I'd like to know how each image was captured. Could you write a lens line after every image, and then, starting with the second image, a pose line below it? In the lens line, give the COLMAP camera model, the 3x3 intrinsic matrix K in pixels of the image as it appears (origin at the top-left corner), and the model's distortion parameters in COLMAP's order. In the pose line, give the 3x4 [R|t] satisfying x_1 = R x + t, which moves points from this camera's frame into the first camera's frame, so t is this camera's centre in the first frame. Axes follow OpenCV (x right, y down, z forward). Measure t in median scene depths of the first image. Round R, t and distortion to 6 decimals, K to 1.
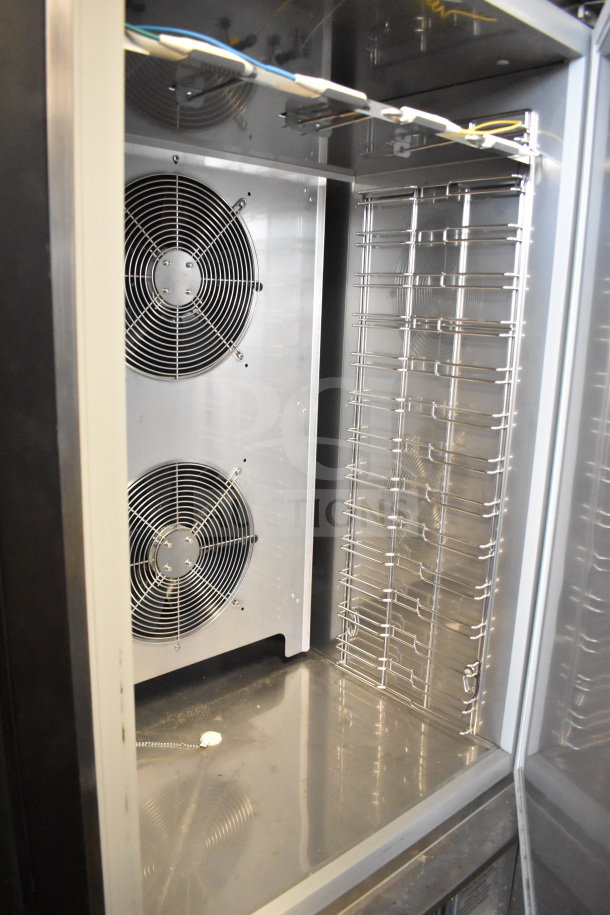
lens RADIAL K [[716.1, 0, 305.0], [0, 716.1, 457.5], [0, 0, 1]] dist [-0.092741, 0.032156]
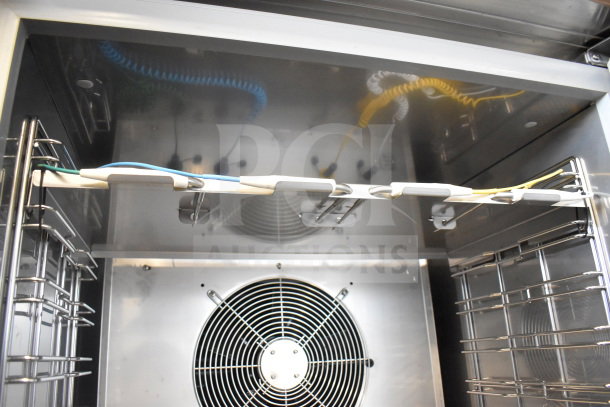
lens RADIAL K [[477.4, 0, 305.0], [0, 477.4, 203.5], [0, 0, 1]] dist [-0.092741, 0.032156]
pose [[0.890930, -0.213461, -0.400846, 0.212090], [-0.015552, 0.867790, -0.496687, -0.101848], [0.453874, 0.448748, 0.769821, 0.320159]]
